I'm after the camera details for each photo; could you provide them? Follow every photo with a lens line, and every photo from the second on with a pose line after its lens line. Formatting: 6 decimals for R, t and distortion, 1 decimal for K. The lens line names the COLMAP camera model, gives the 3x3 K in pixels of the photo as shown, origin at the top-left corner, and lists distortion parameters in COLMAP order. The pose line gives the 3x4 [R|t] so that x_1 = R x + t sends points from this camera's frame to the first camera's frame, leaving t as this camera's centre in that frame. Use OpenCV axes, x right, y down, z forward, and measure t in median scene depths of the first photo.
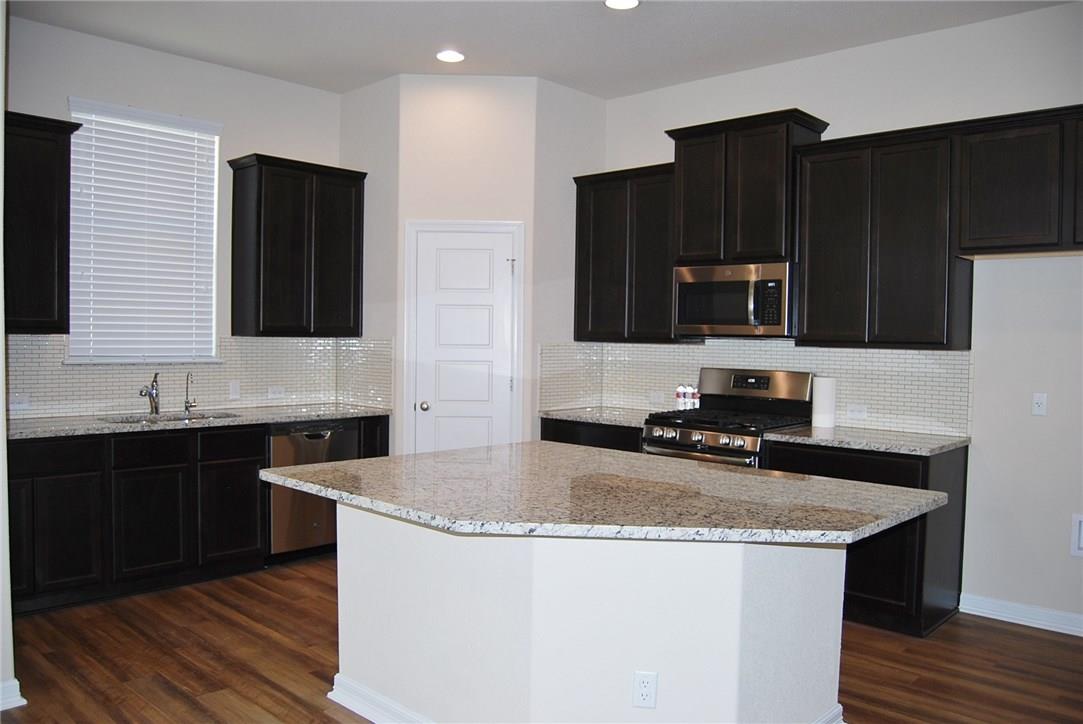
lens RADIAL K [[850.7, 0, 538.2], [0, 850.7, 363.0], [0, 0, 1]] dist [-0.096306, 0.040098]
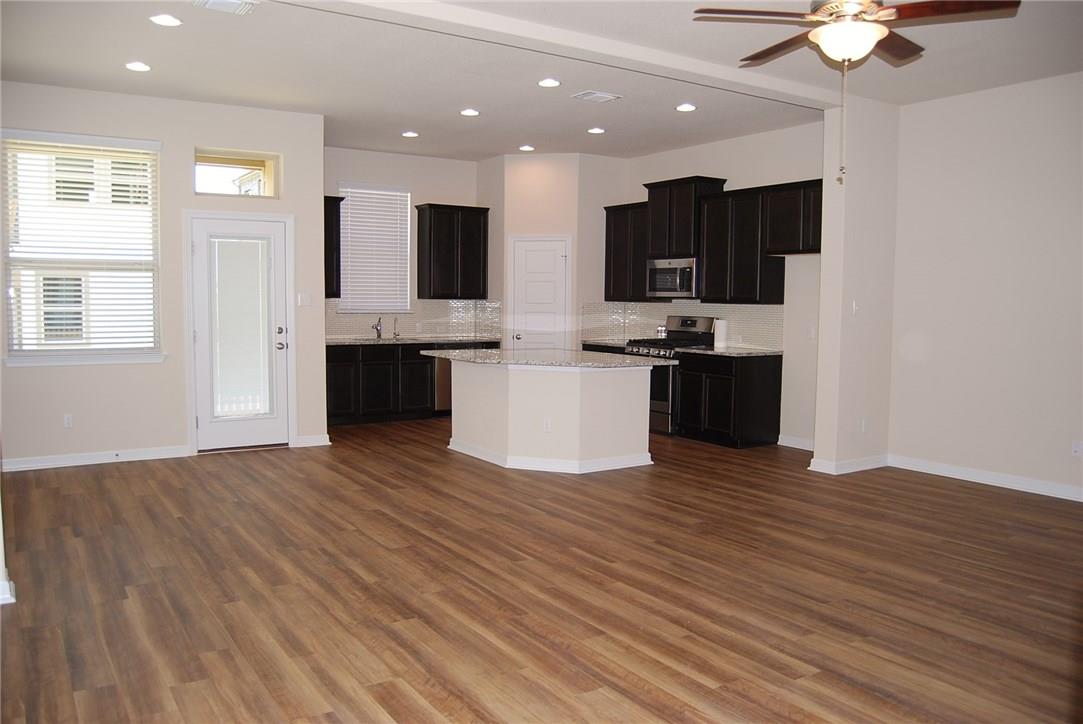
lens RADIAL K [[850.7, 0, 538.1], [0, 850.7, 362.2], [0, 0, 1]] dist [-0.096306, 0.040098]
pose [[0.971745, 0.013333, -0.235654, 0.375780], [-0.004083, 0.999203, 0.039696, 0.035720], [0.235996, -0.037612, 0.971026, -0.852166]]
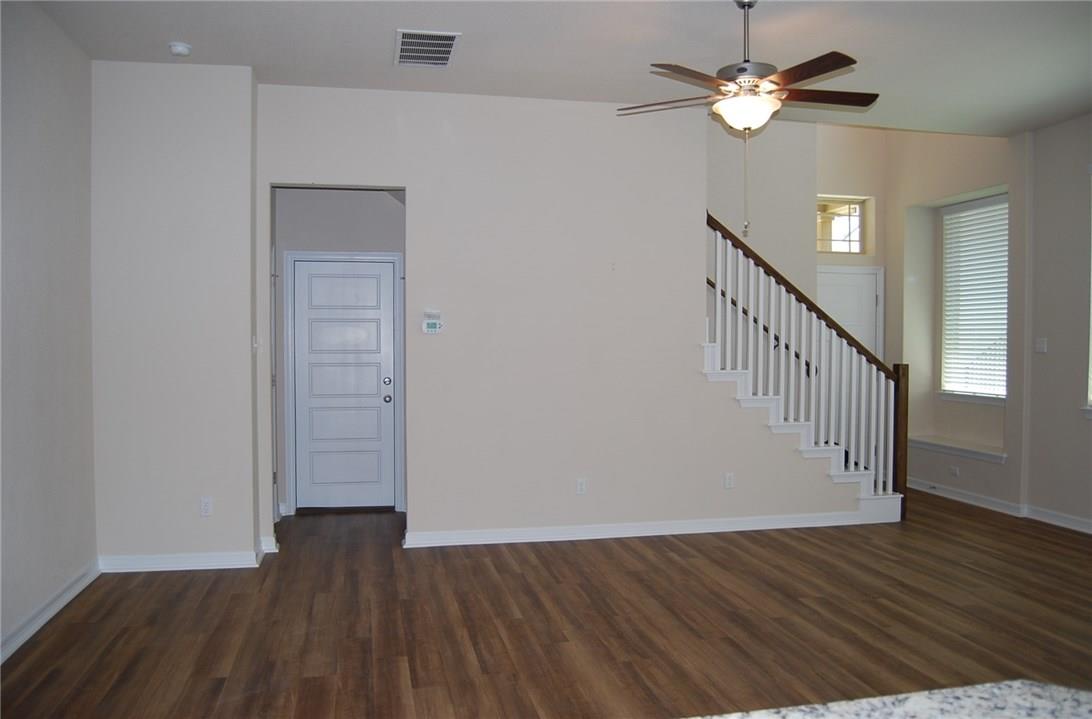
lens RADIAL K [[857.8, 0, 554.5], [0, 857.8, 367.9], [0, 0, 1]] dist [-0.096306, 0.040098]
pose [[-0.824835, -0.032996, 0.564410, 0.143565], [0.005968, 0.997732, 0.067051, -0.019904], [-0.565343, 0.058675, -0.822767, 0.713945]]
